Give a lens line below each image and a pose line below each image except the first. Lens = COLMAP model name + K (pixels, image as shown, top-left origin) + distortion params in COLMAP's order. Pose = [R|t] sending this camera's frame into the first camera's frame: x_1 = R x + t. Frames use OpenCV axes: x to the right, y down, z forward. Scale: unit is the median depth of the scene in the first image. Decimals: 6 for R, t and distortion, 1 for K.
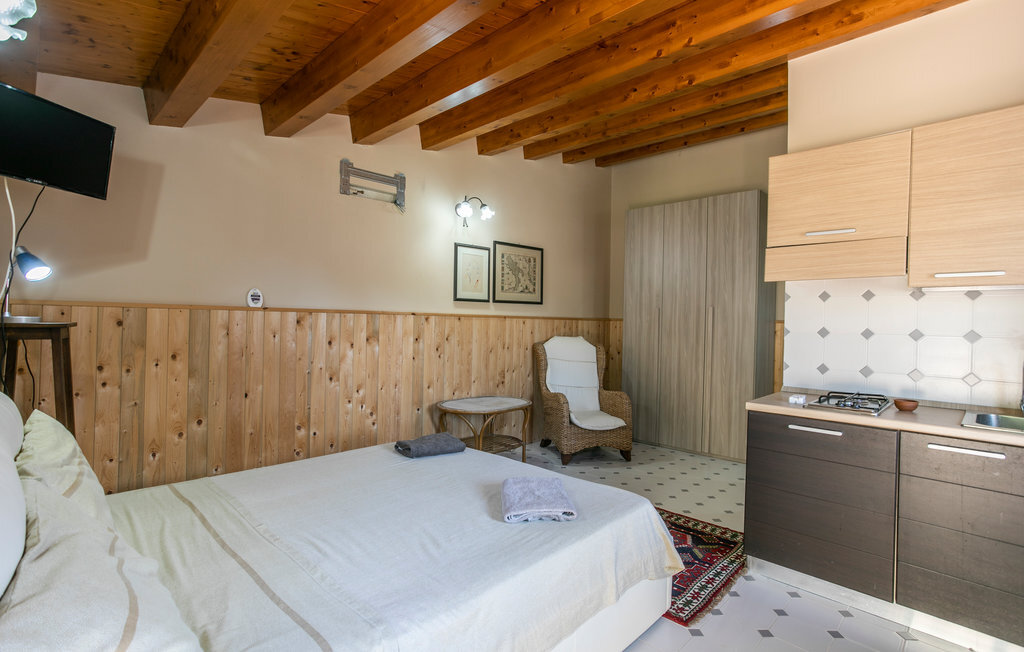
lens RADIAL K [[494.4, 0, 512.9], [0, 494.4, 323.4], [0, 0, 1]] dist [-0.026872, 0.004792]
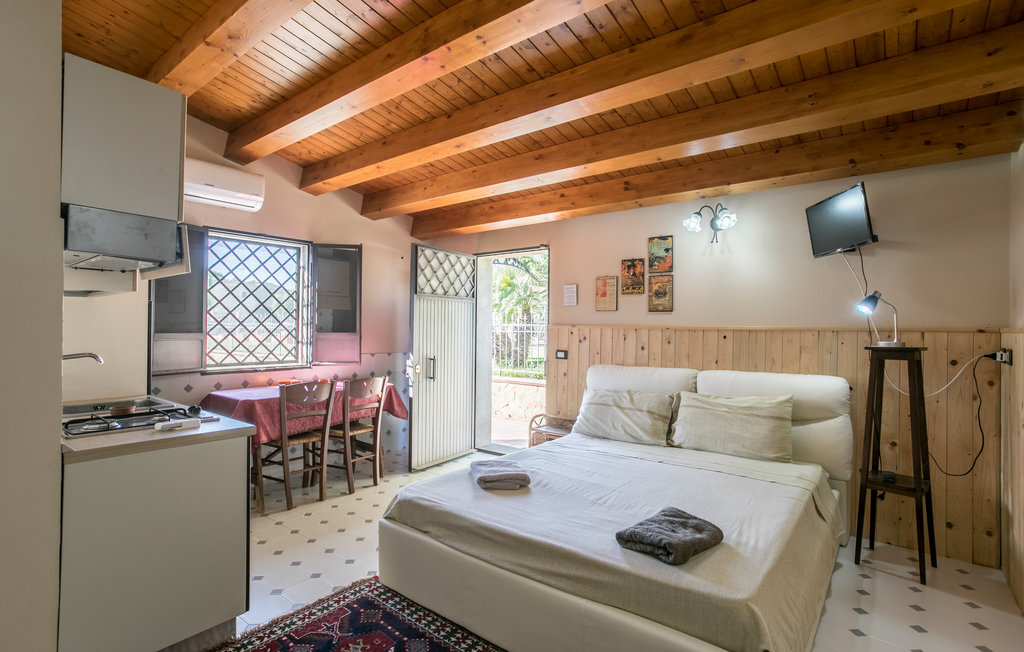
lens RADIAL K [[494.4, 0, 514.8], [0, 494.4, 321.4], [0, 0, 1]] dist [-0.026872, 0.004792]
pose [[-0.993993, -0.028370, -0.105706, 0.106663], [-0.027559, 0.999579, -0.009124, -0.019333], [0.105920, -0.006156, -0.994356, 1.570656]]
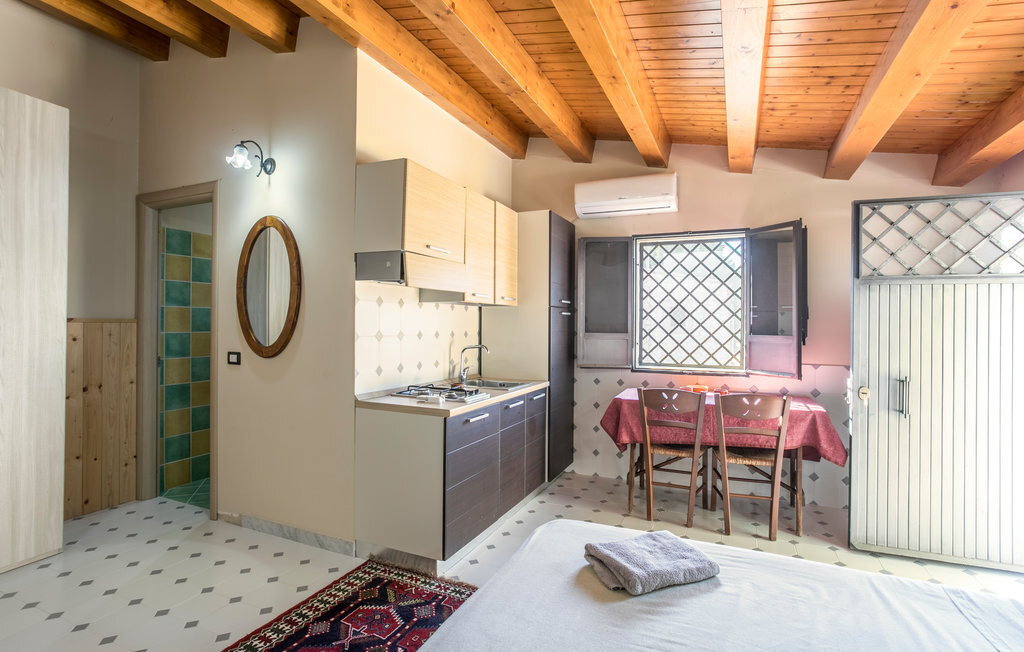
lens RADIAL K [[494.4, 0, 515.6], [0, 494.4, 323.9], [0, 0, 1]] dist [-0.026872, 0.004792]
pose [[-0.339542, -0.019912, 0.940380, -0.429168], [-0.009361, 0.999798, 0.017790, -0.027869], [-0.940544, -0.002763, -0.339659, 1.014114]]
